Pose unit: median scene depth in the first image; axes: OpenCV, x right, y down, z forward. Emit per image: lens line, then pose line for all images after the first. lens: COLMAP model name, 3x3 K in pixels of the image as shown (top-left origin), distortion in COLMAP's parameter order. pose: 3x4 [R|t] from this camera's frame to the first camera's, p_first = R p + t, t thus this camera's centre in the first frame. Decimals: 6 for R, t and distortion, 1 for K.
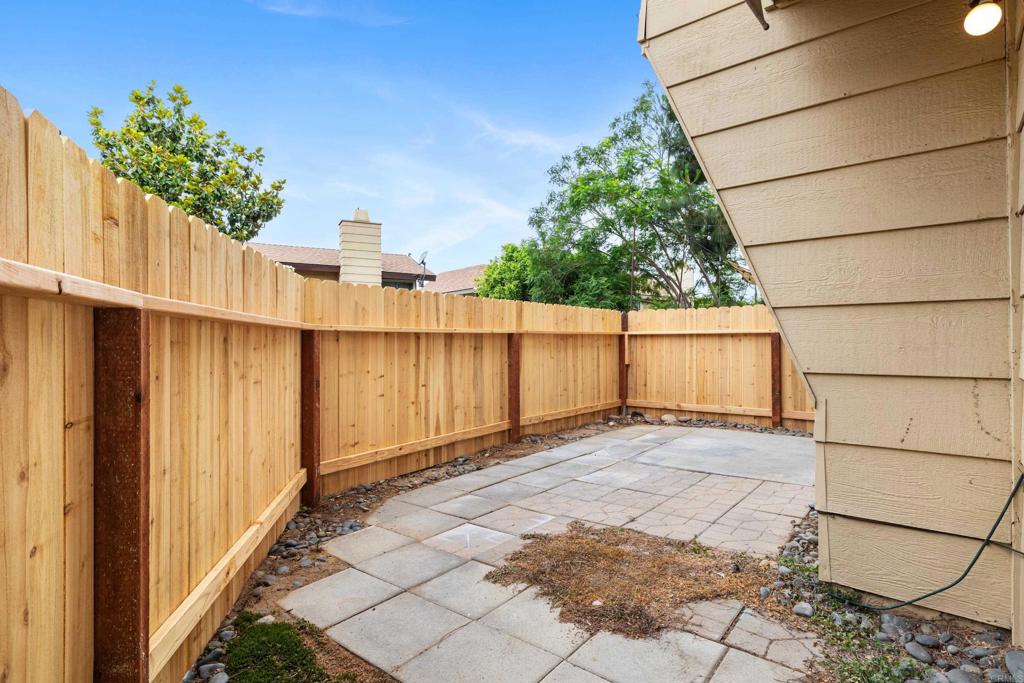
lens RADIAL K [[521.5, 0, 514.2], [0, 521.5, 339.6], [0, 0, 1]] dist [-0.004343, -0.000236]
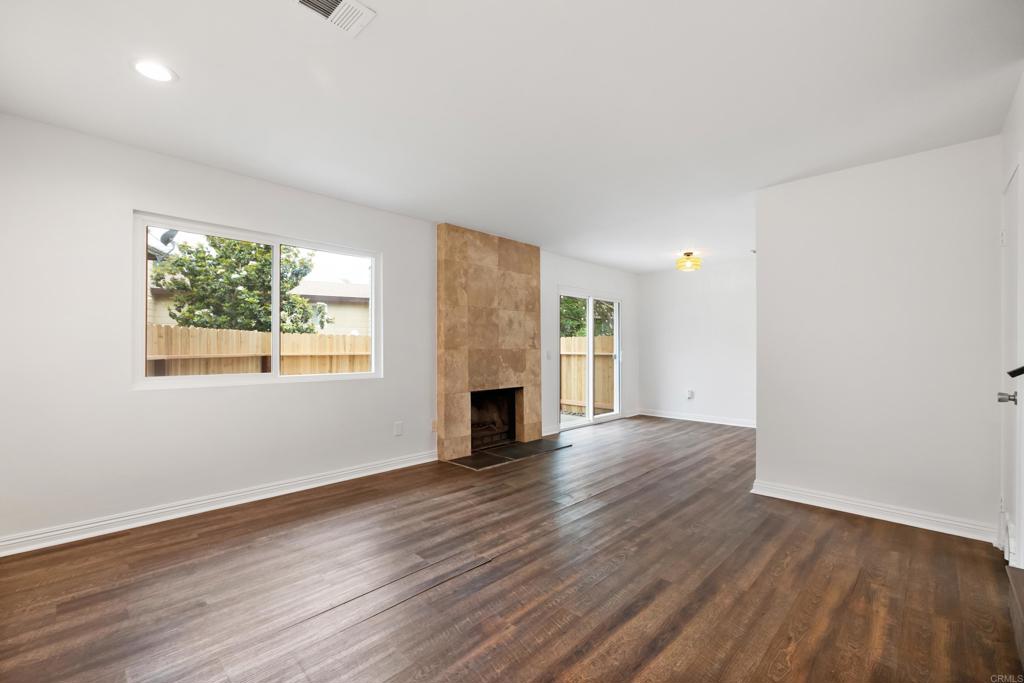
lens RADIAL K [[432.5, 0, 515.9], [0, 432.5, 345.0], [0, 0, 1]] dist [0.003009, -0.000401]
pose [[0.996960, 0.007580, -0.077541, 0.525862], [-0.007802, 0.999966, -0.002571, -0.043376], [0.077519, 0.003168, 0.996986, -0.501577]]
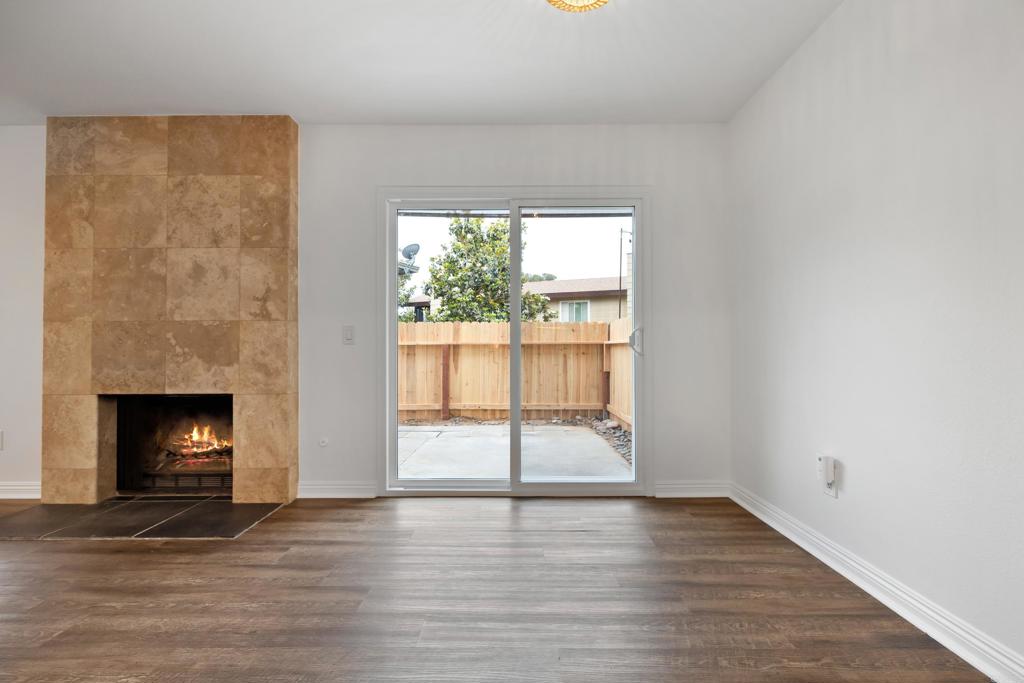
lens RADIAL K [[432.5, 0, 509.4], [0, 432.5, 346.1], [0, 0, 1]] dist [0.003009, -0.000401]
pose [[0.631037, -0.000976, -0.775752, 1.041457], [0.001826, 0.999998, 0.000227, -0.008344], [0.775750, -0.001560, 0.631038, 0.370615]]
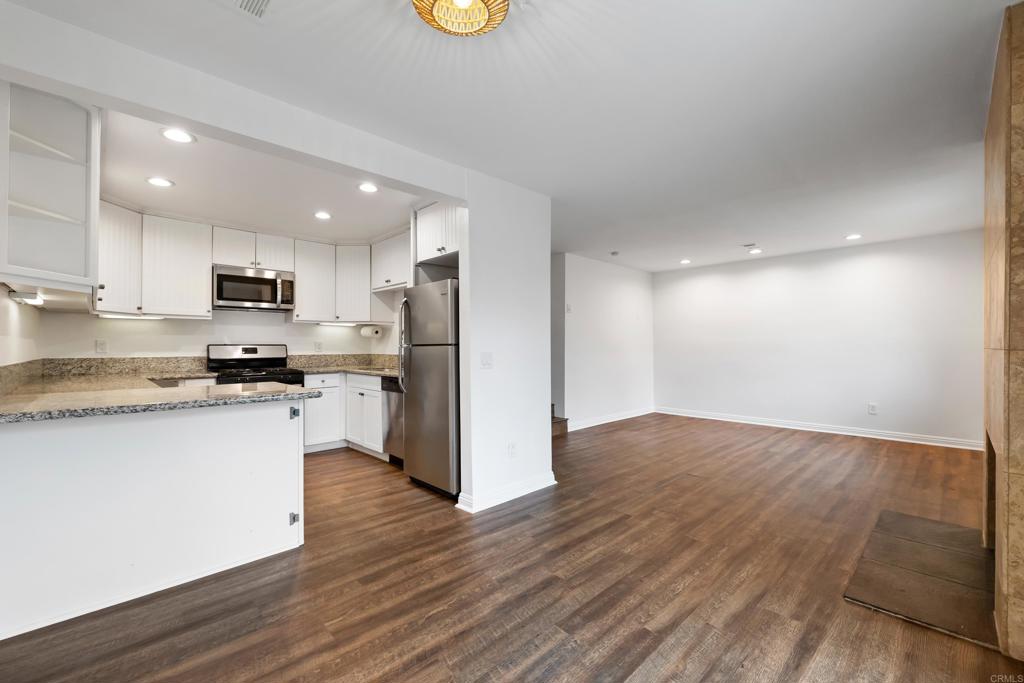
lens RADIAL K [[432.5, 0, 514.8], [0, 432.5, 341.3], [0, 0, 1]] dist [0.003009, -0.000401]
pose [[-0.994508, 0.004866, 0.104545, 0.801267], [0.003162, 0.999859, -0.016464, -0.040651], [-0.104611, -0.016043, -0.994384, 0.821819]]
